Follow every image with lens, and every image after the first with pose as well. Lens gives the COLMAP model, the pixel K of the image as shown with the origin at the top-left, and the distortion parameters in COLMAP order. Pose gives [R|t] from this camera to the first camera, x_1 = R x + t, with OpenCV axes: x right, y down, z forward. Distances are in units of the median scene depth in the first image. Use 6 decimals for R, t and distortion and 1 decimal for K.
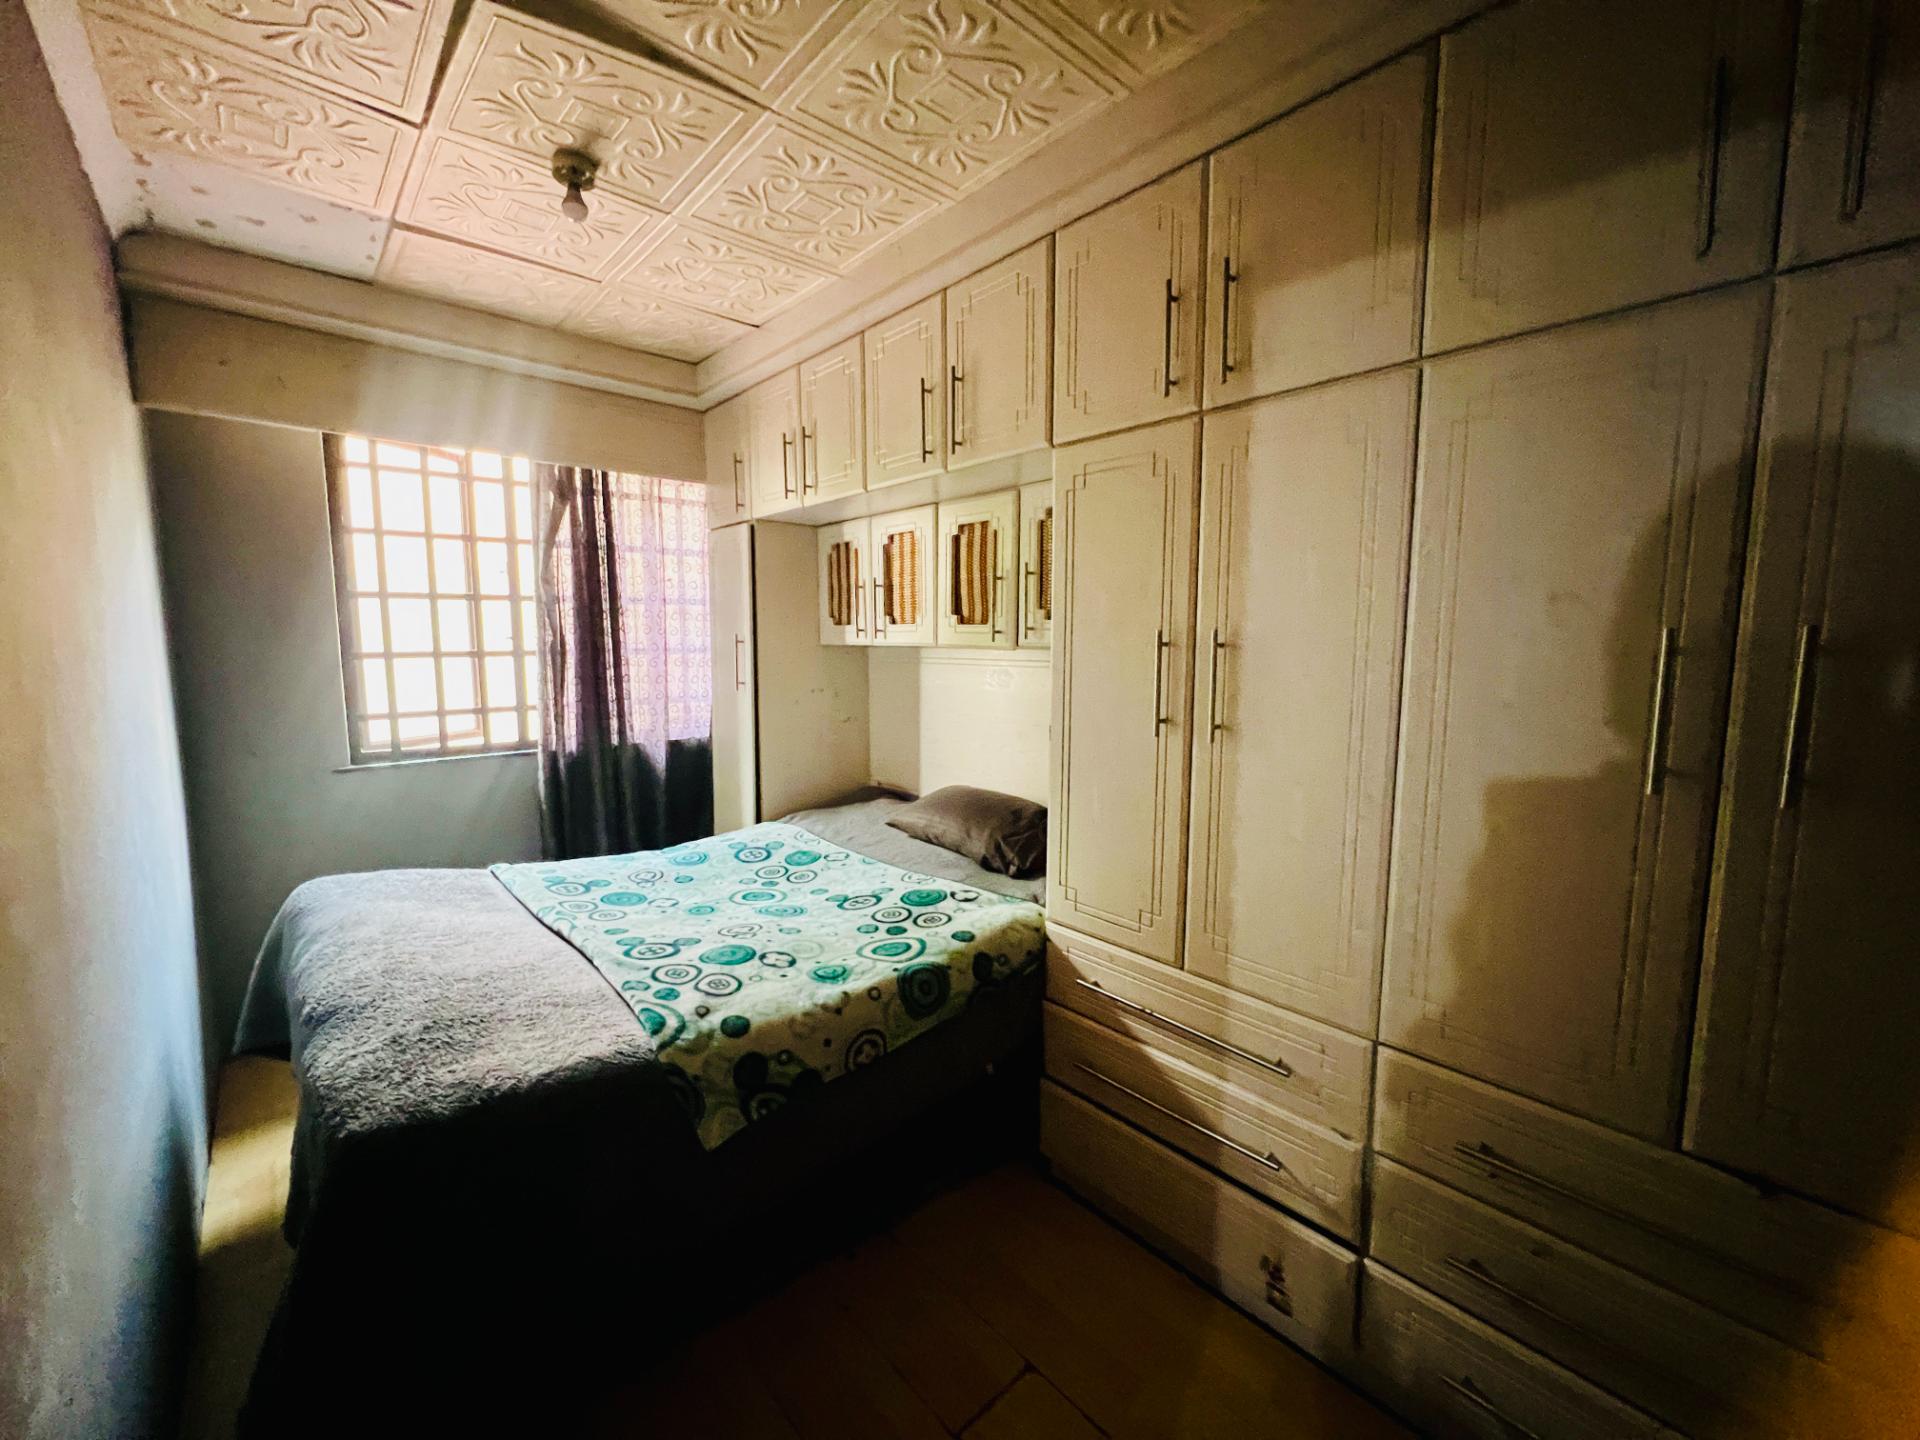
lens RADIAL K [[766.3, 0, 957.5], [0, 766.3, 718.5], [0, 0, 1]] dist [-0.001596, 0.001179]
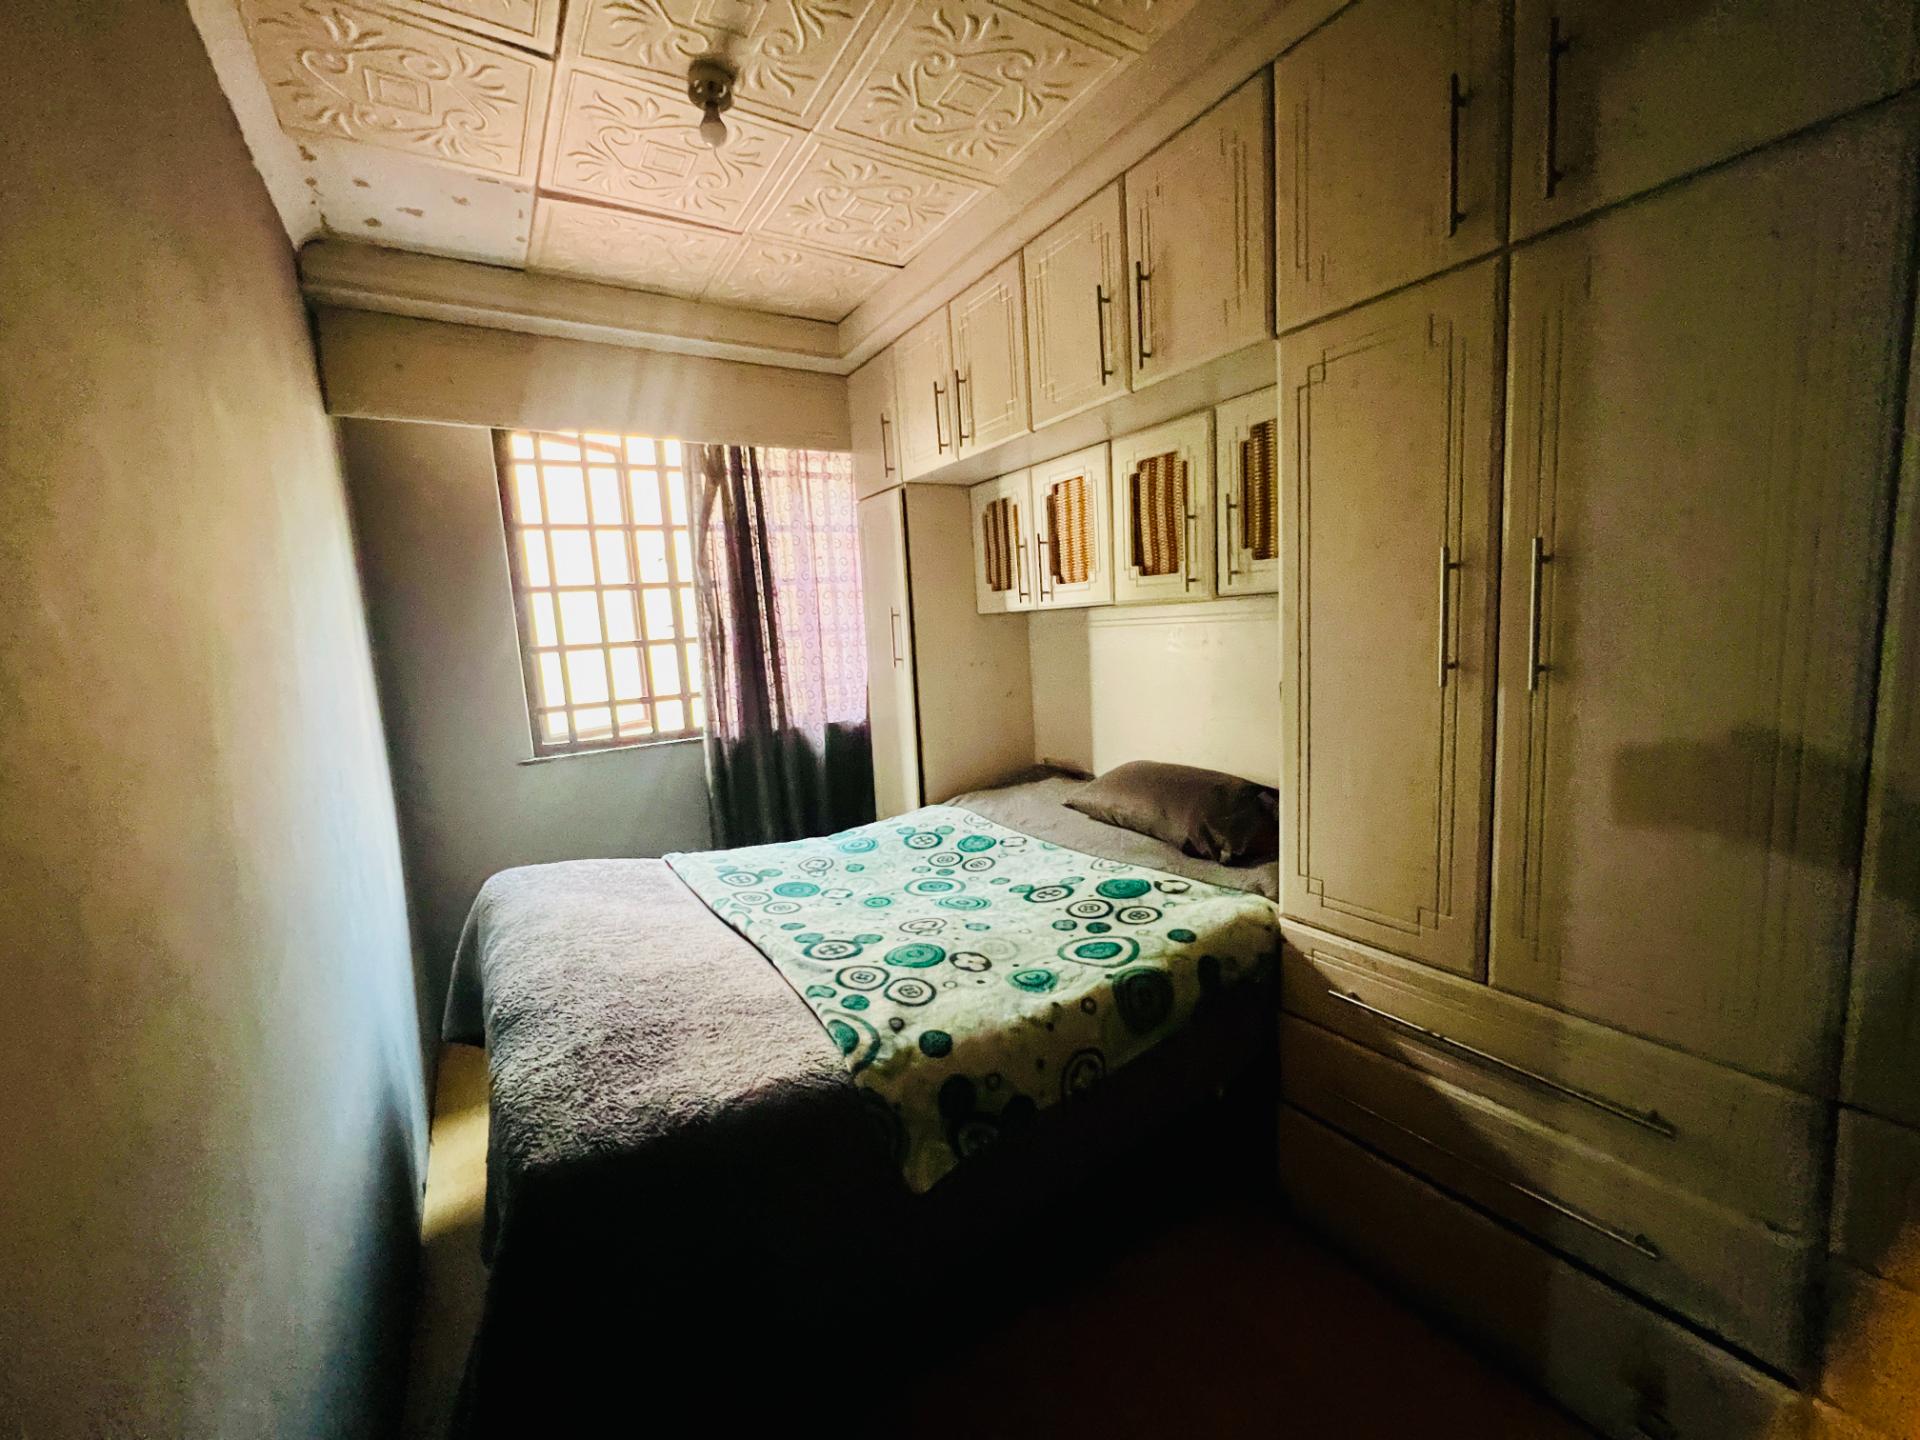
lens RADIAL K [[766.3, 0, 959.5], [0, 766.3, 719.8], [0, 0, 1]] dist [-0.001596, 0.001179]
pose [[0.984178, -0.037583, -0.173152, -0.073902], [0.042093, 0.998862, 0.022446, 0.015802], [0.172111, -0.029380, 0.984639, 0.124525]]
